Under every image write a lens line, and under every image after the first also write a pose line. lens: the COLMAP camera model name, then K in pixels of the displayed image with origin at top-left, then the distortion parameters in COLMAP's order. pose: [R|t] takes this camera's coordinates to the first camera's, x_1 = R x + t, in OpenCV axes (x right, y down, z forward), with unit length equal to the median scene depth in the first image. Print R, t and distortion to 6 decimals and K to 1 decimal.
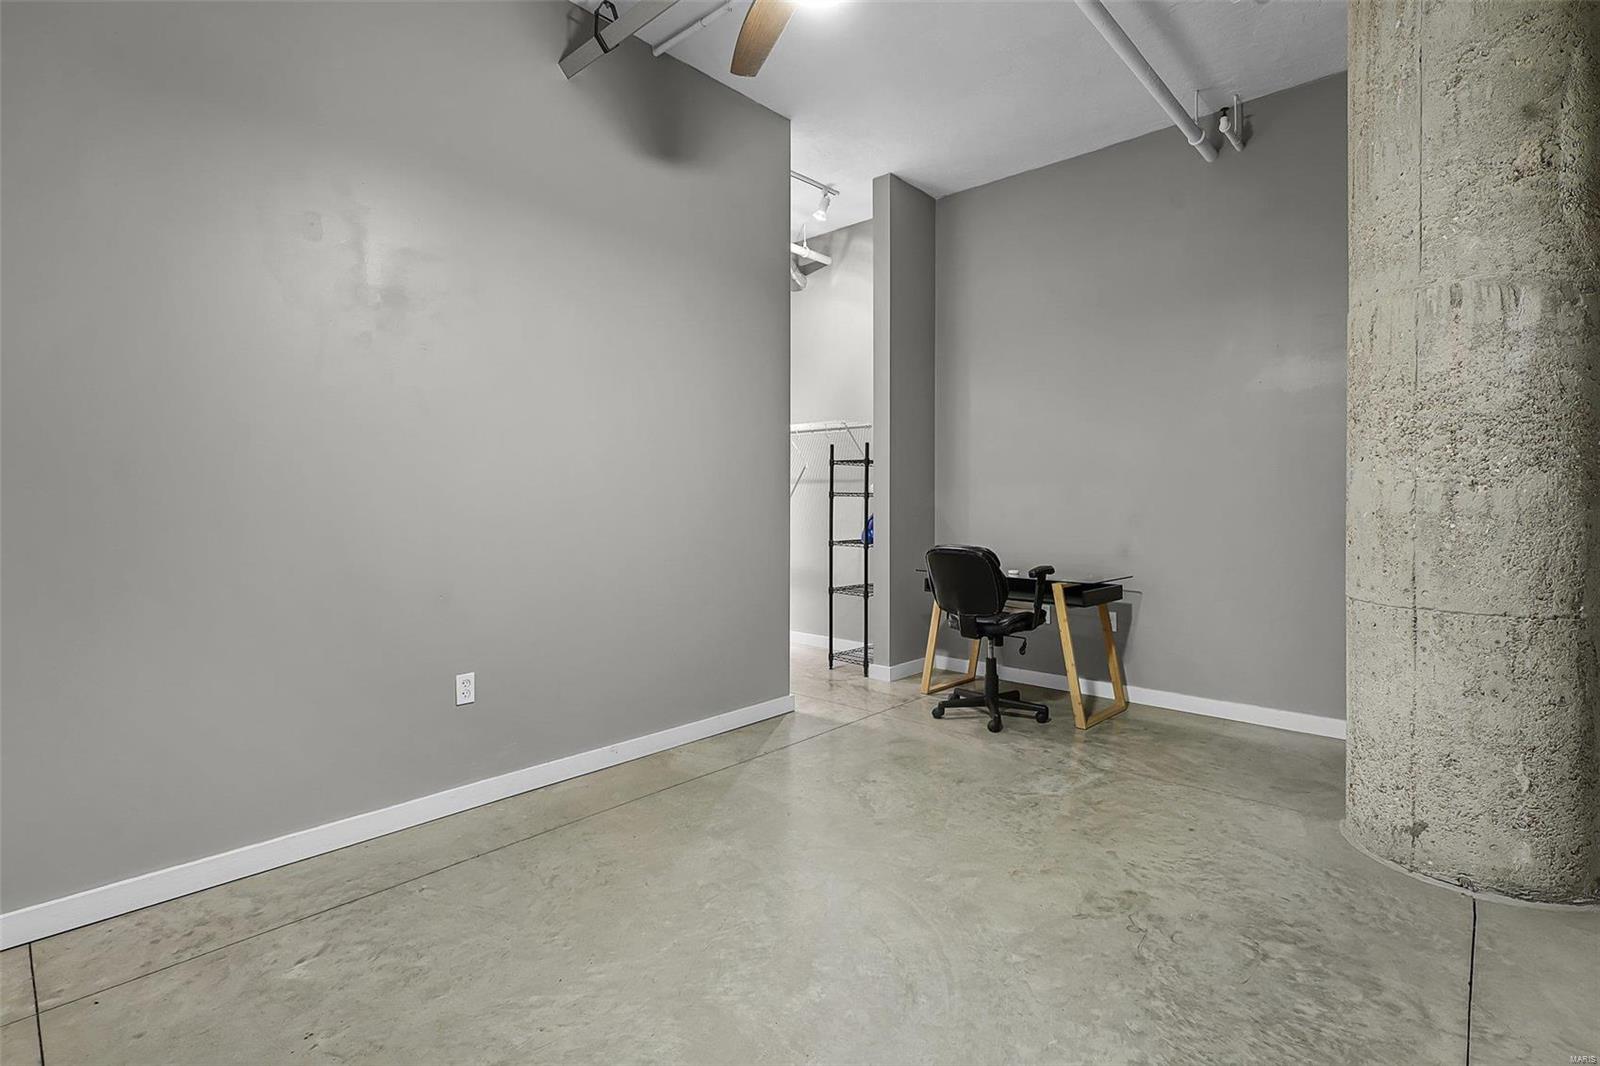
lens RADIAL K [[746.2, 0, 801.9], [0, 746.2, 505.1], [0, 0, 1]] dist [0.000429, 0.000135]
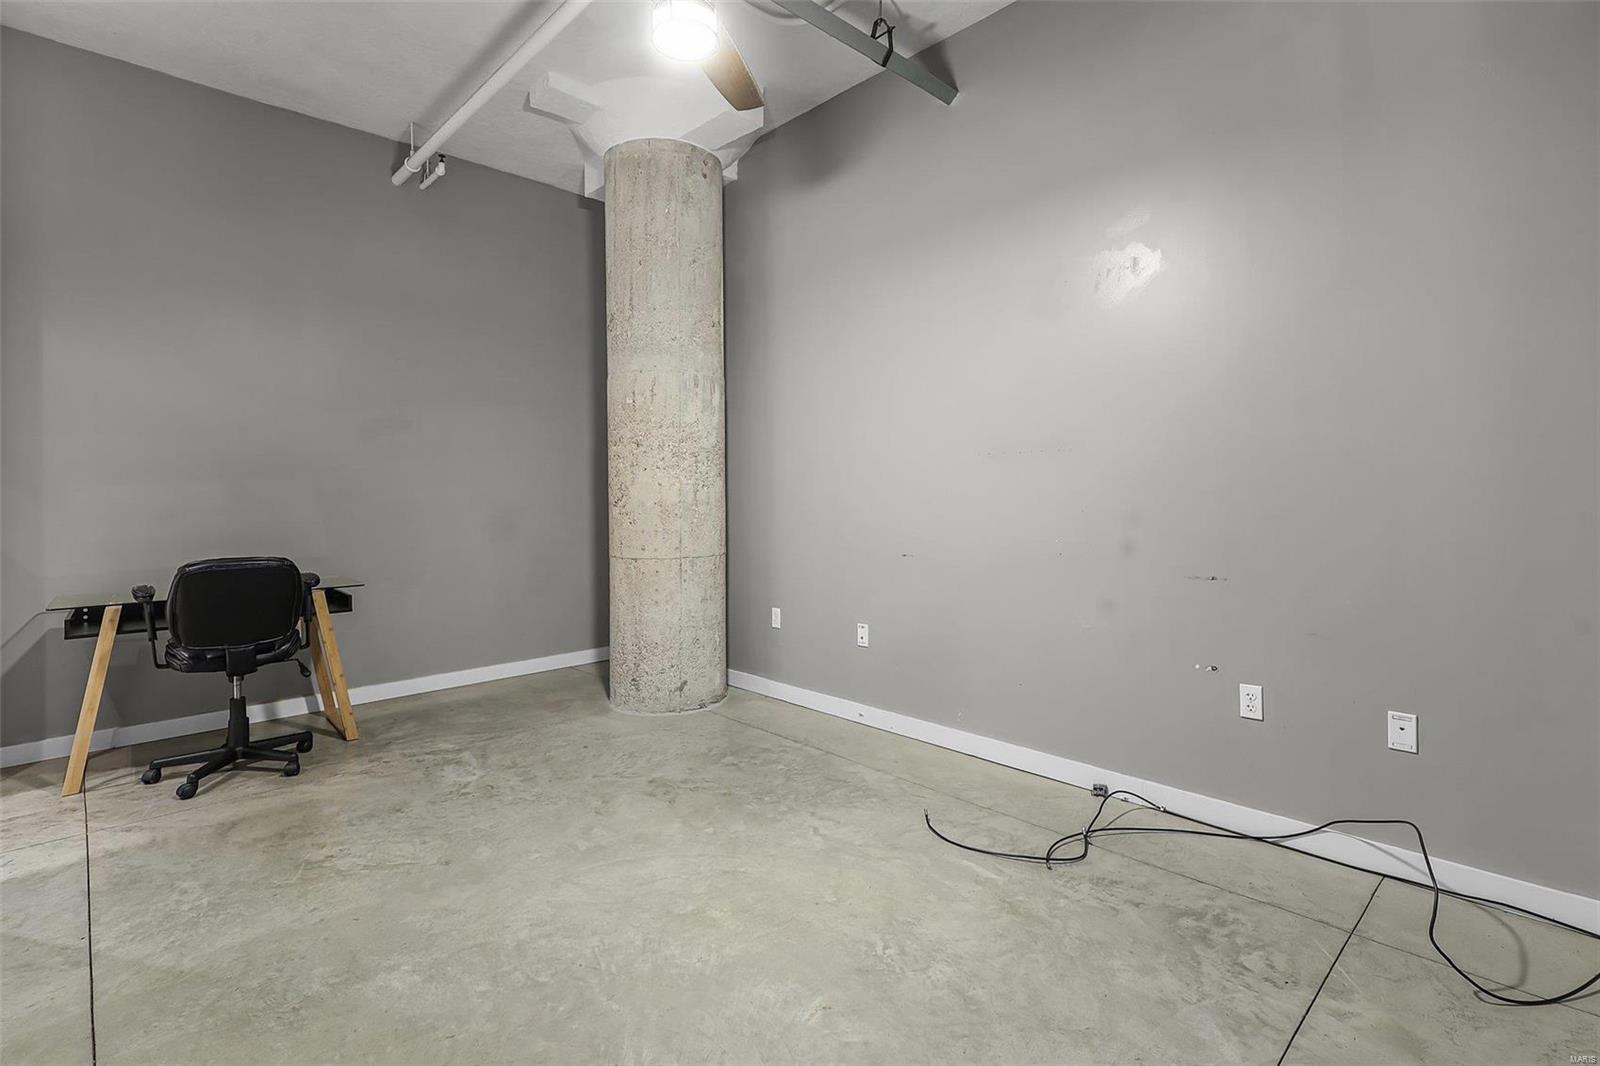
lens RADIAL K [[755.0, 0, 803.7], [0, 755.0, 500.8], [0, 0, 1]] dist [0.001928, -0.000070]
pose [[0.067872, -0.012167, 0.997620, -0.889911], [0.015026, 0.999825, 0.011172, -0.008486], [-0.997581, 0.014232, 0.068043, 0.597256]]
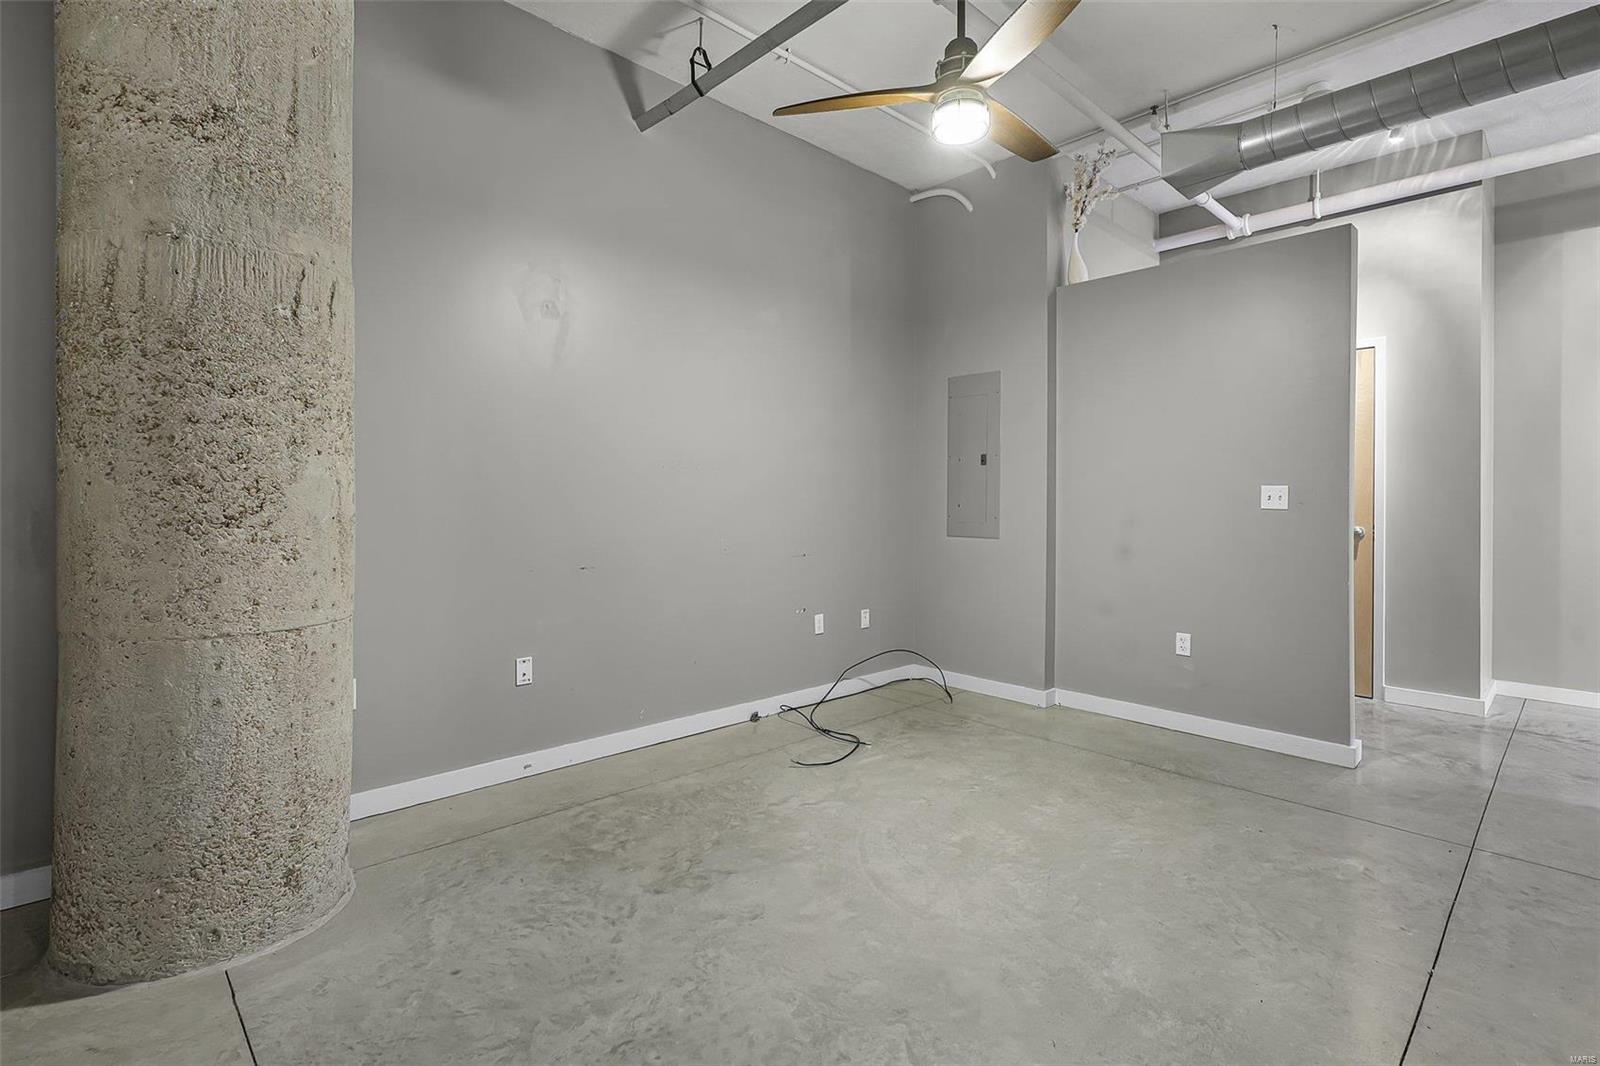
lens RADIAL K [[756.0, 0, 800.4], [0, 756.0, 506.9], [0, 0, 1]] dist [-0.000259, 0.000244]
pose [[-0.997415, -0.007529, 0.071467, 0.171868], [-0.006286, 0.999825, 0.017599, -0.021894], [-0.071587, 0.017104, -0.997288, 1.931215]]
